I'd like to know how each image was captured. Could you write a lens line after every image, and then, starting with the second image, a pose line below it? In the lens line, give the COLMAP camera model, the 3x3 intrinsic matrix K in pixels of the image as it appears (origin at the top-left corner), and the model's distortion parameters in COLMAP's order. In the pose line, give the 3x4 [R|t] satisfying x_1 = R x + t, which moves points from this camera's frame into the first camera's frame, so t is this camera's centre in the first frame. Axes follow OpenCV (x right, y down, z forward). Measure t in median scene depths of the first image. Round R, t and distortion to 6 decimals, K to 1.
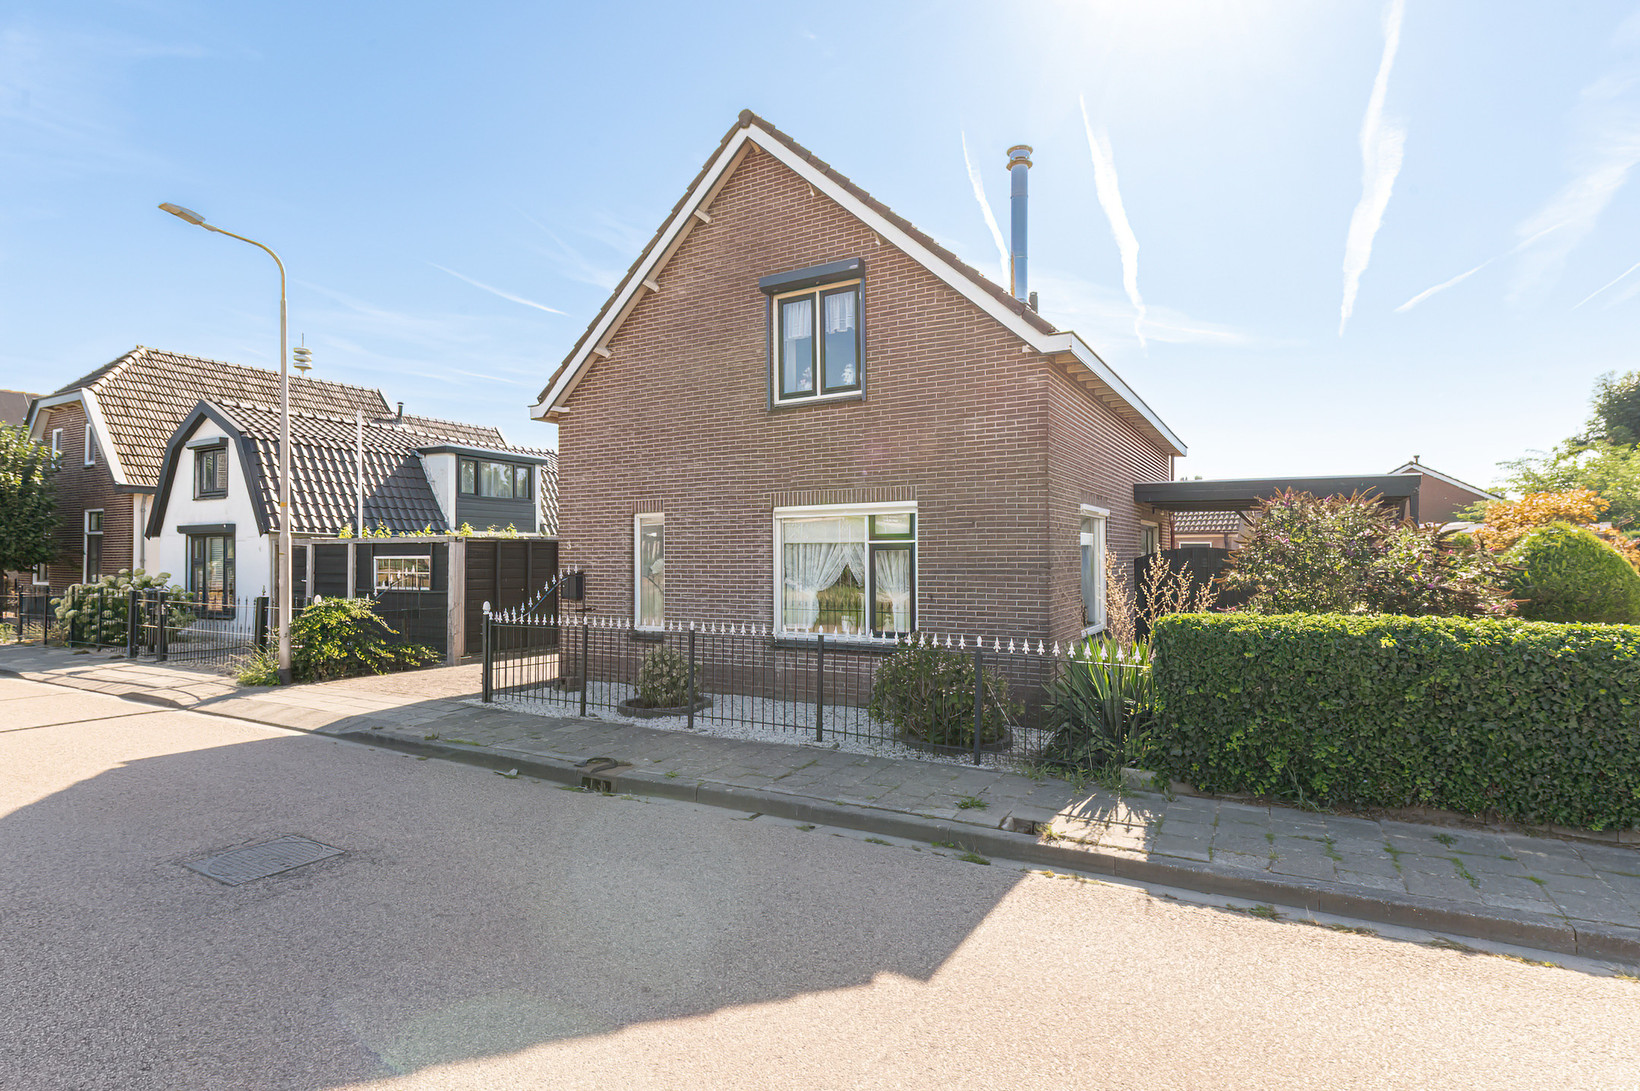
lens RADIAL K [[829.7, 0, 820.8], [0, 829.7, 563.5], [0, 0, 1]] dist [0.000041, -0.000134]
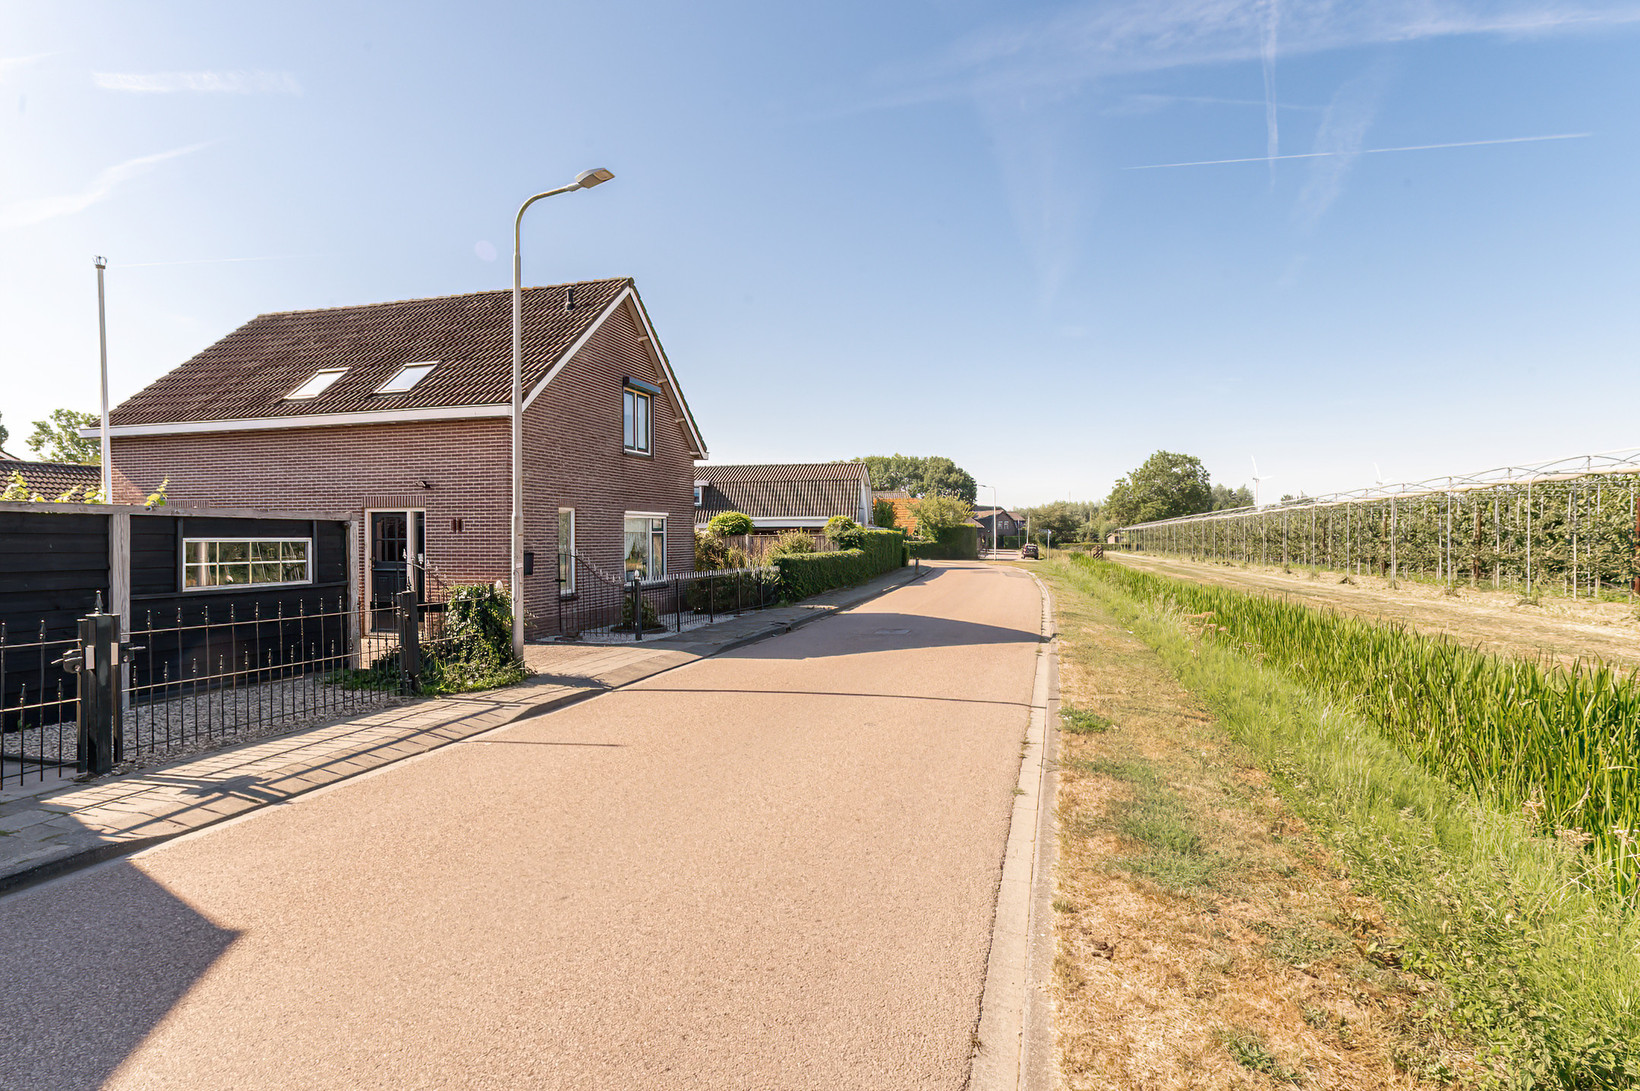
lens RADIAL K [[801.5, 0, 820.5], [0, 801.5, 538.3], [0, 0, 1]] dist [0.004948, 0.000507]
pose [[-0.269285, 0.001214, 0.963060, -1.793740], [0.006074, 0.999981, 0.000438, -0.008867], [-0.963041, 0.005968, -0.269287, 1.076547]]
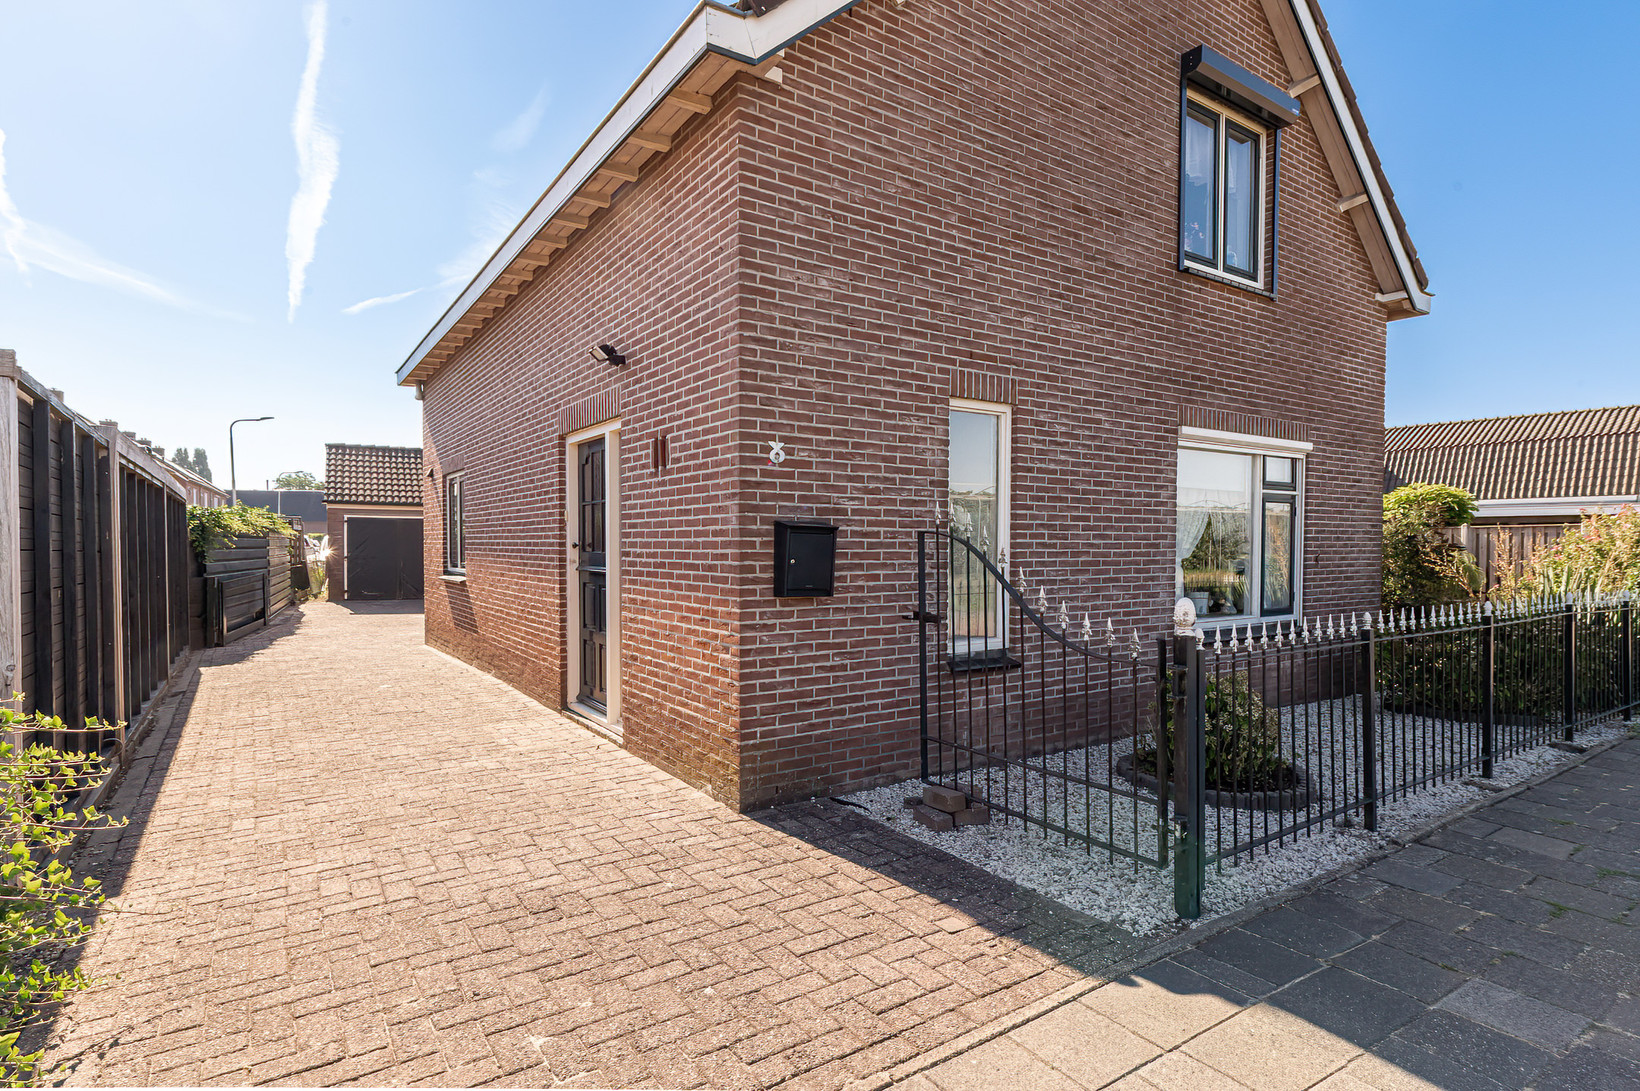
lens RADIAL K [[829.7, 0, 820.8], [0, 829.7, 563.5], [0, 0, 1]] dist [0.000041, -0.000134]
pose [[0.428217, -0.020353, 0.903446, -0.754585], [-0.003843, 0.999696, 0.024343, 0.021473], [-0.903668, -0.013896, 0.428009, 0.992636]]
